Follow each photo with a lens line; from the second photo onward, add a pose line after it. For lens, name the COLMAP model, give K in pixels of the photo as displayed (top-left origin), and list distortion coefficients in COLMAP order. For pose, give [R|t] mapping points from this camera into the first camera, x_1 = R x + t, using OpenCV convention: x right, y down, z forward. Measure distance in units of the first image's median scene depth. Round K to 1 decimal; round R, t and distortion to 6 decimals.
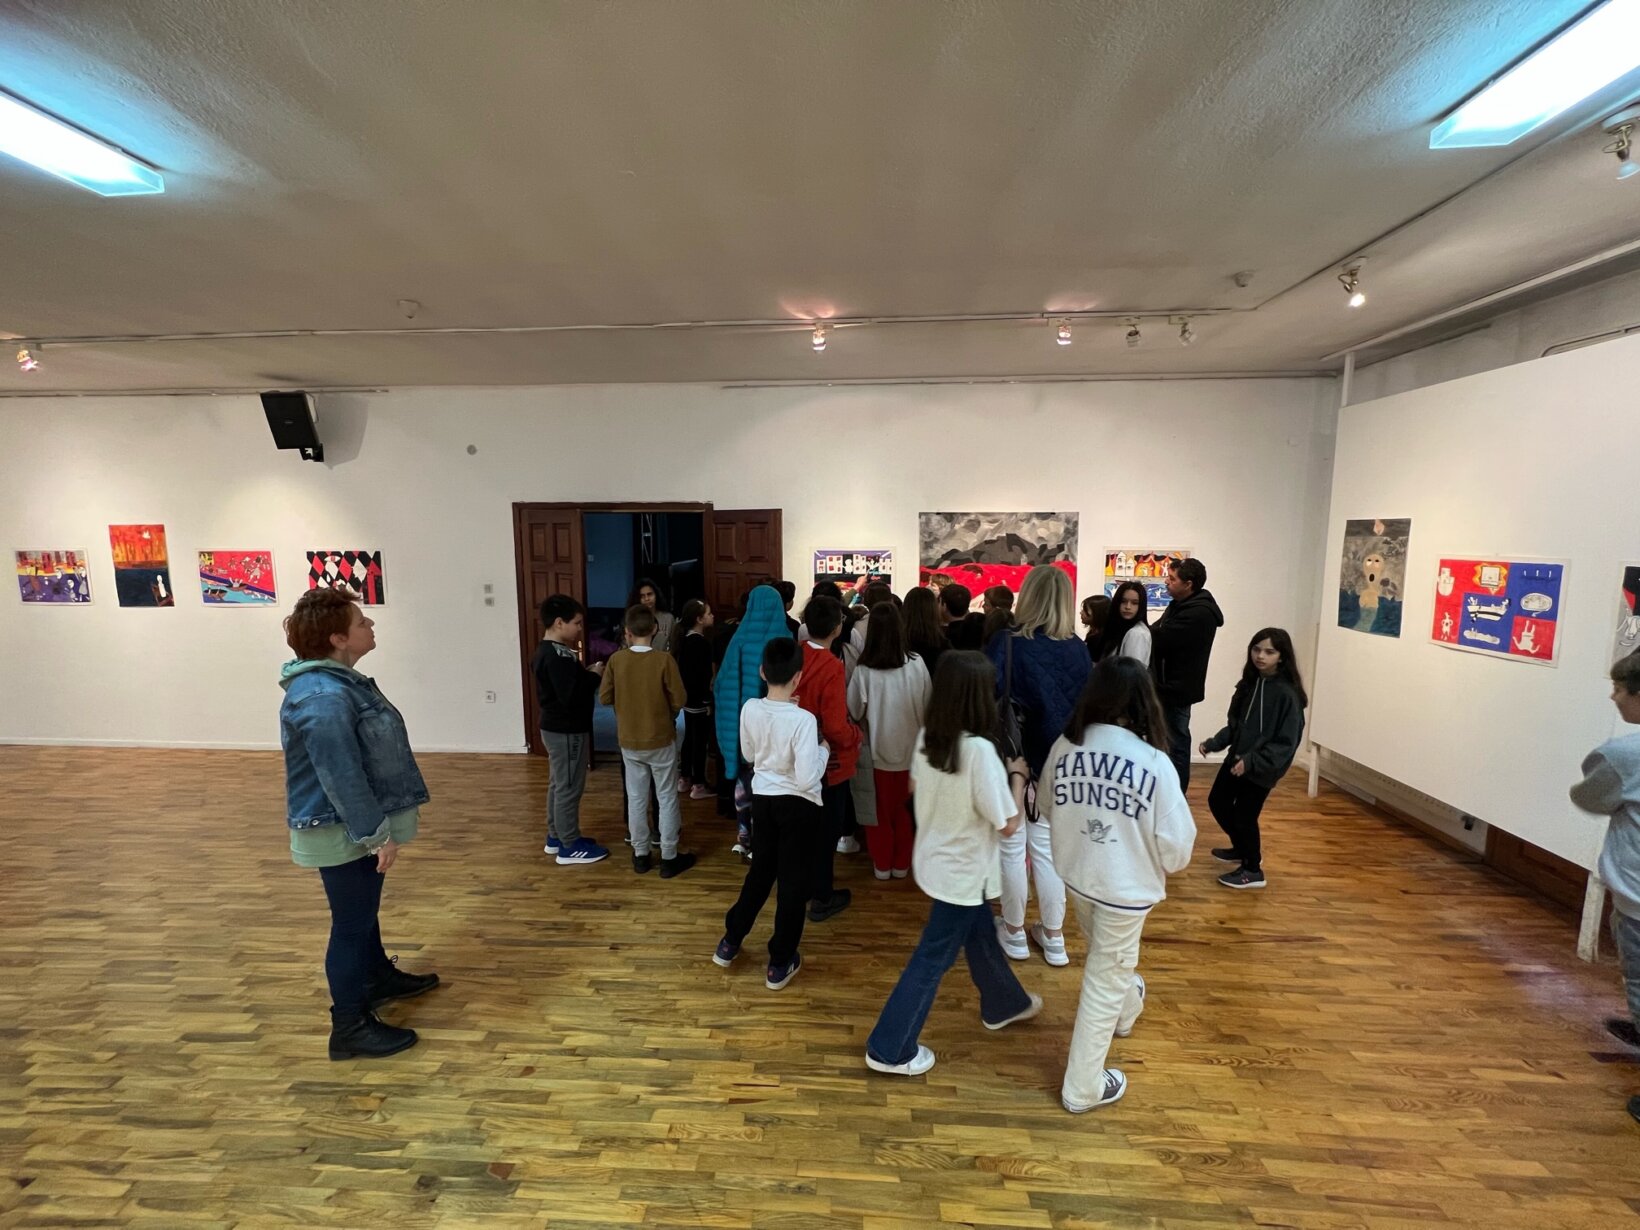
lens RADIAL K [[655.9, 0, 813.6], [0, 655.9, 610.9], [0, 0, 1]] dist [0.002311, 0.000112]
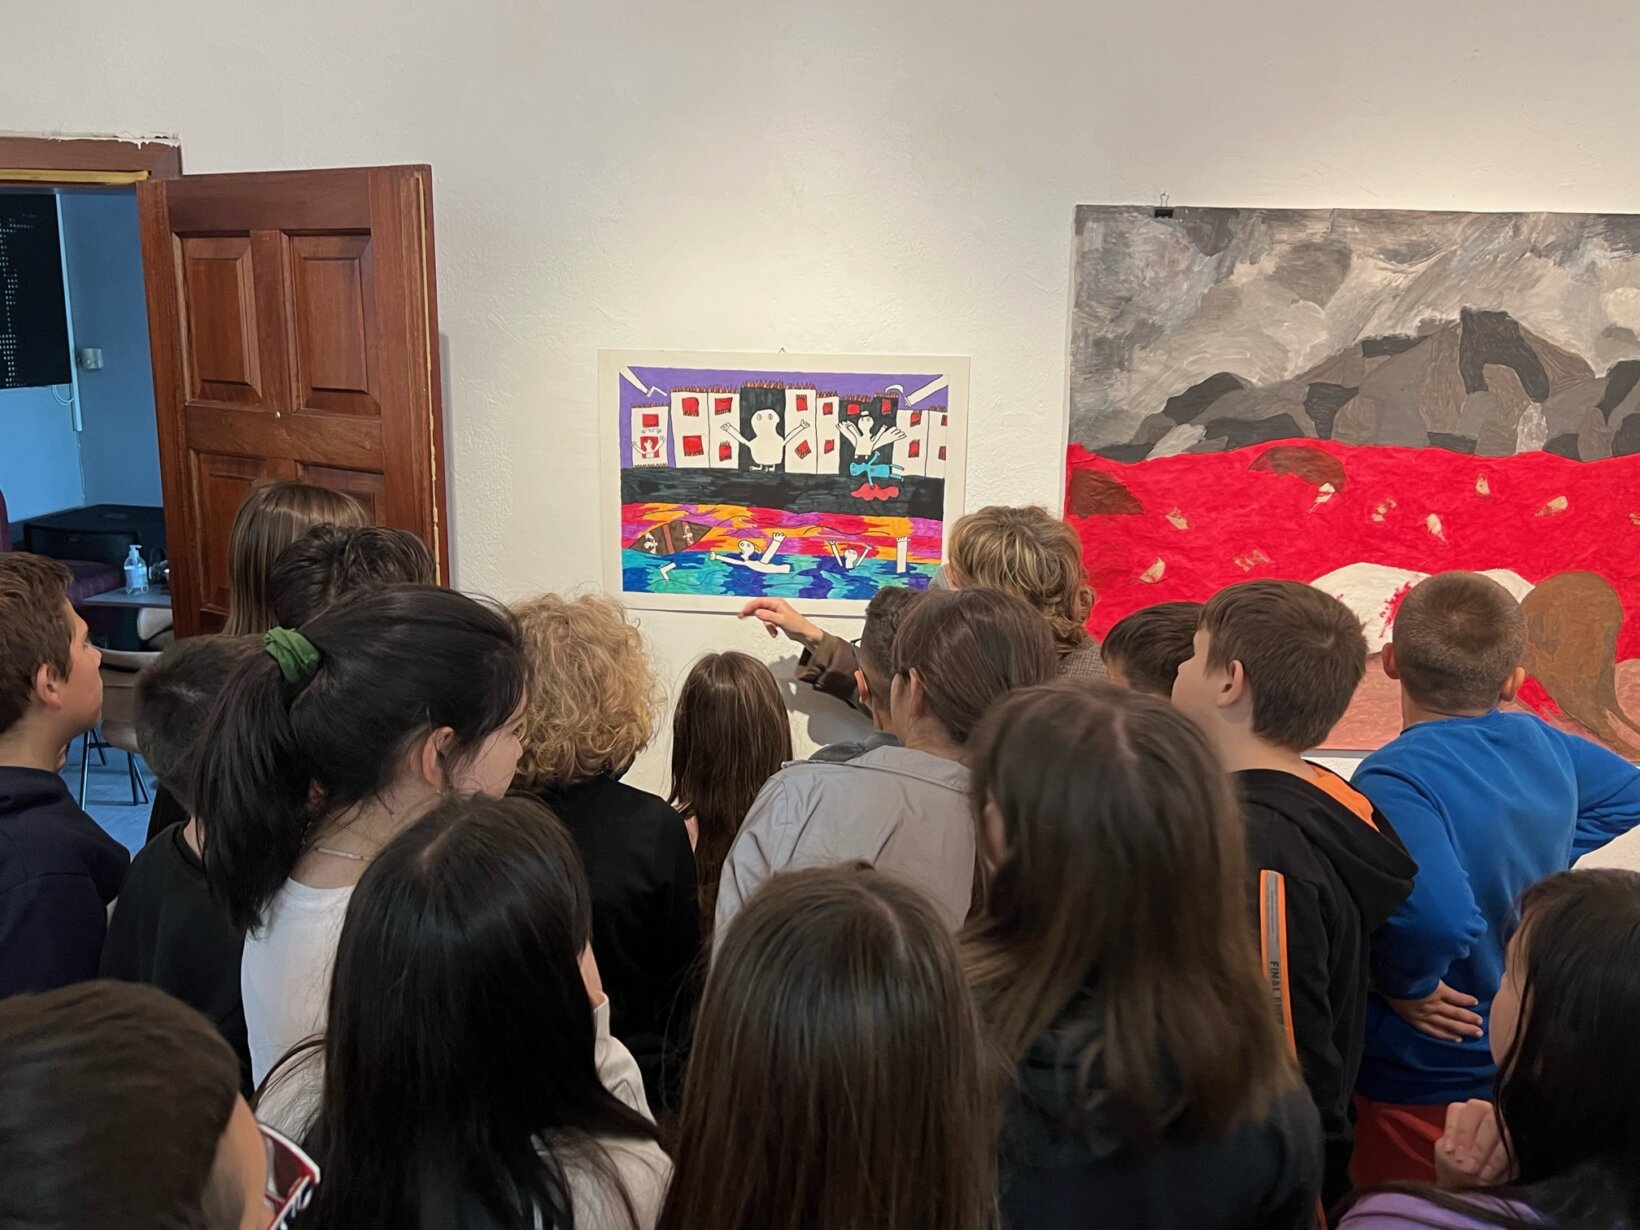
lens RADIAL K [[1391.8, 0, 826.2], [0, 1391.8, 620.0], [0, 0, 1]] dist [0.043592, 0.000896]
pose [[0.998665, 0.030825, -0.041441, 0.098334], [-0.027245, 0.996064, 0.084350, -0.046467], [0.043878, -0.083108, 0.995574, 0.500269]]
